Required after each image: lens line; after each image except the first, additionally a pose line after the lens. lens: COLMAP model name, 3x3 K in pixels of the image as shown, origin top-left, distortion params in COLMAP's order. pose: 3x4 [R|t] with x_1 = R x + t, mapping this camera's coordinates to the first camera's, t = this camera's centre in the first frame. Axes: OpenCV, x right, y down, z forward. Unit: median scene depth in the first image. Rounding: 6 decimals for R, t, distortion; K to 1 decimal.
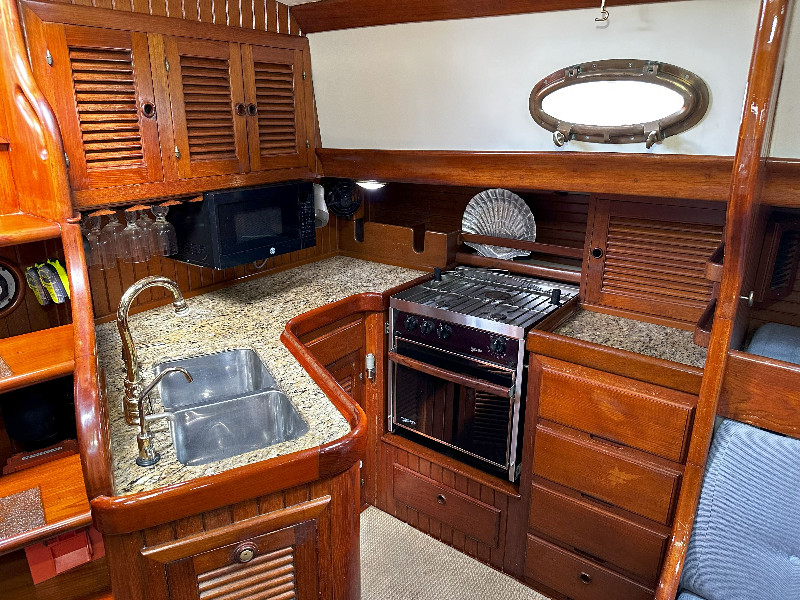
lens RADIAL K [[560.0, 0, 406.8], [0, 560.0, 297.3], [0, 0, 1]] dist [0.069968, -0.121657]
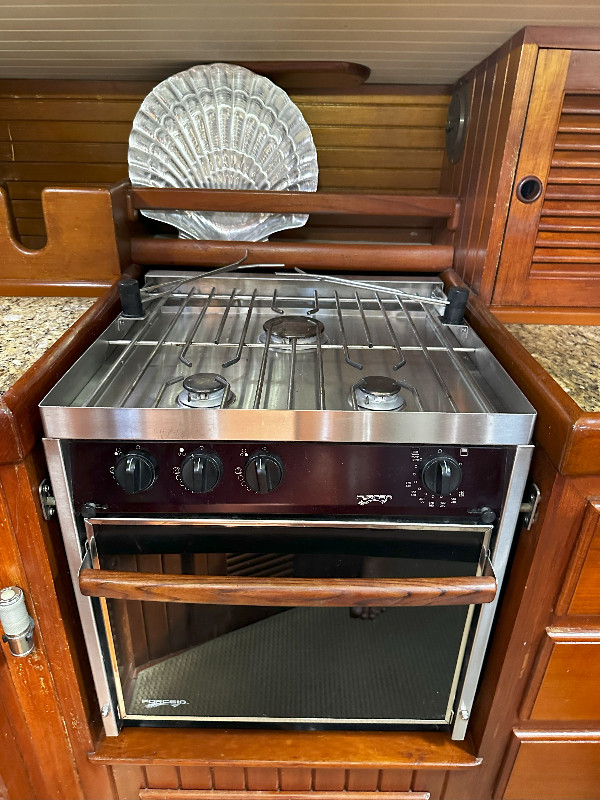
lens RADIAL K [[560.0, 0, 302.0], [0, 560.0, 397.0], [0, 0, 1]] dist [0.069968, -0.121657]
pose [[0.805148, -0.260271, 0.532912, -0.067161], [0.164833, 0.961362, 0.220486, -0.042513], [-0.569707, -0.089682, 0.816940, 0.624411]]
